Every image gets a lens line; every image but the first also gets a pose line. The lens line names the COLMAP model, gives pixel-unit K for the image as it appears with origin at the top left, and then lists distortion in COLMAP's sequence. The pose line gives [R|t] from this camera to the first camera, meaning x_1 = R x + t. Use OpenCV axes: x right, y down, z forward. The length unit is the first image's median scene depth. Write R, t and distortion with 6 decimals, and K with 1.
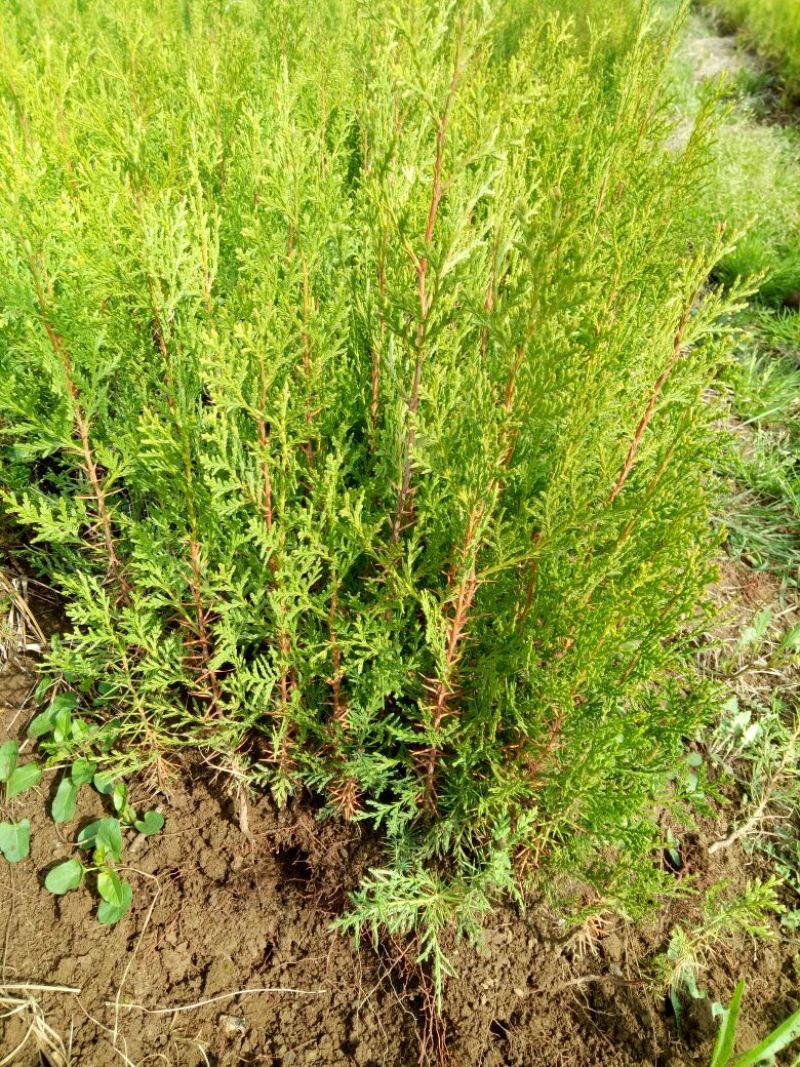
lens RADIAL K [[783.4, 0, 400.0], [0, 783.4, 533.5], [0, 0, 1]] dist [0.005250, -0.011674]
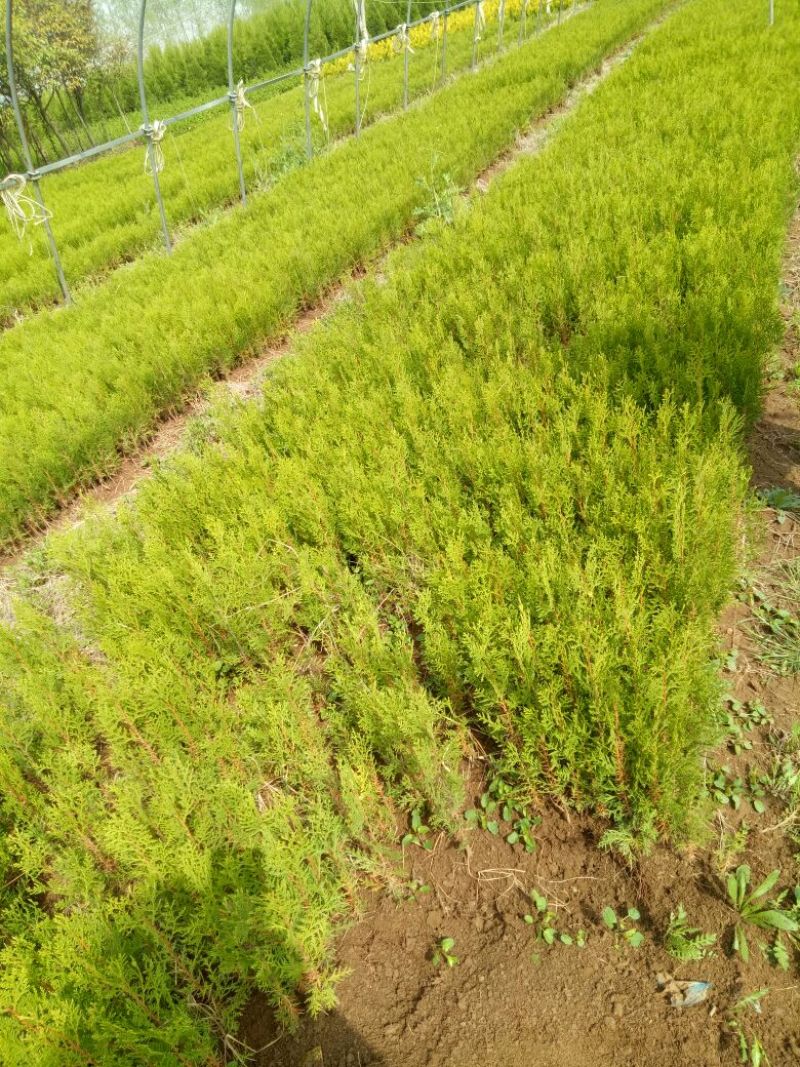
lens RADIAL K [[778.3, 0, 404.5], [0, 778.3, 531.9], [0, 0, 1]] dist [0.005463, -0.000744]
pose [[0.919837, -0.151588, -0.361829, 0.489245], [0.130511, 0.988037, -0.082153, -0.575543], [0.369954, 0.028345, 0.928617, -2.115030]]
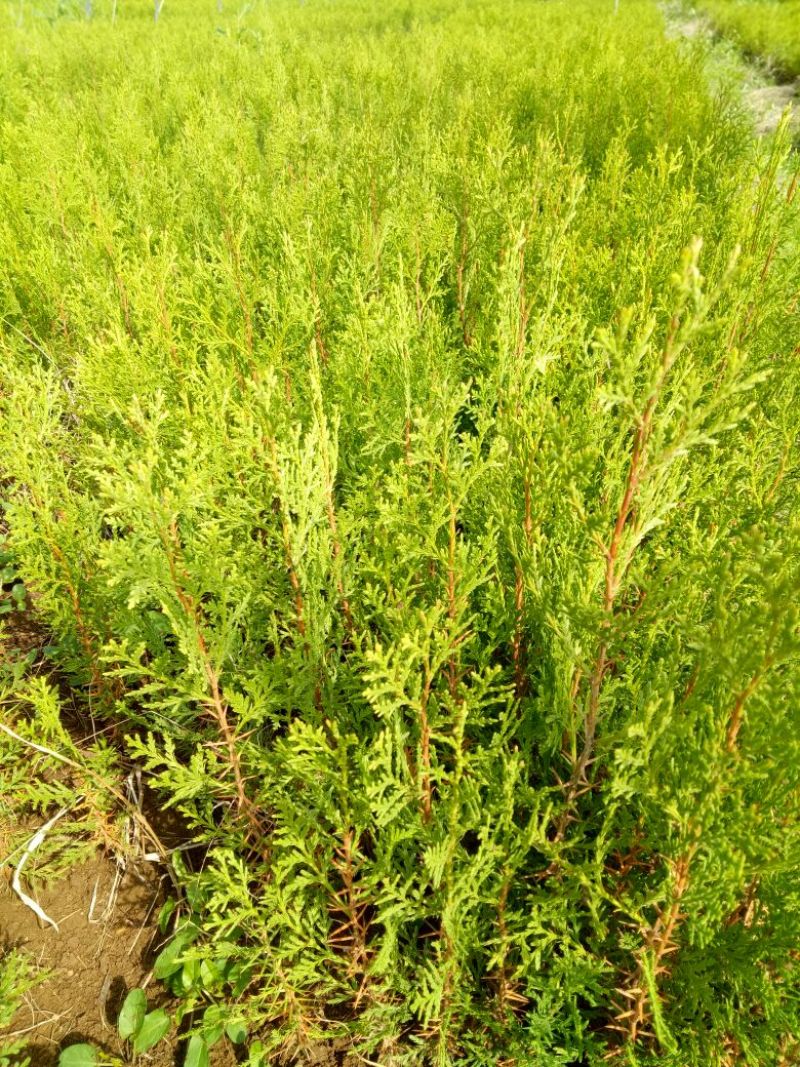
lens RADIAL K [[778.3, 0, 404.5], [0, 778.3, 531.9], [0, 0, 1]] dist [0.005463, -0.000744]
pose [[0.994527, -0.053008, -0.090036, -0.083471], [0.046361, 0.996152, -0.074379, -0.215991], [0.093632, 0.069798, 0.993157, 0.089923]]
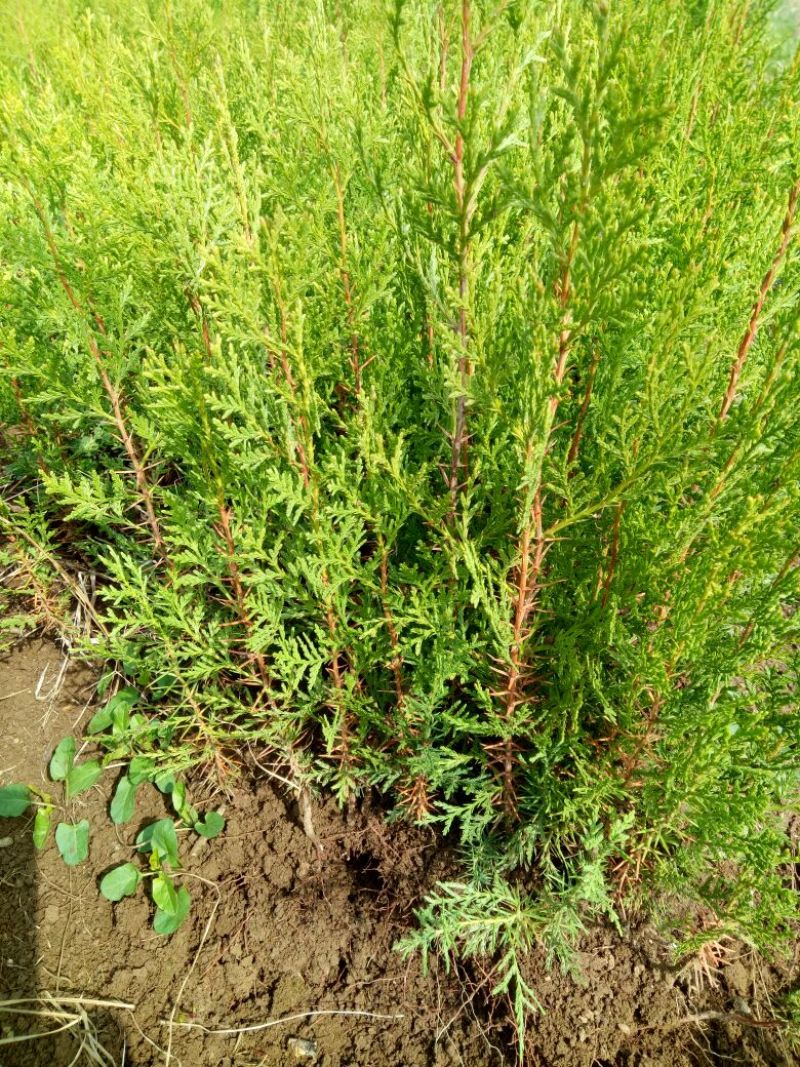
lens RADIAL K [[778.3, 0, 404.5], [0, 778.3, 531.9], [0, 0, 1]] dist [0.005463, -0.000744]
pose [[0.991228, -0.035320, -0.127356, 0.043793], [0.033911, 0.999337, -0.013217, 0.047688], [0.127738, 0.008783, 0.991769, 0.123952]]
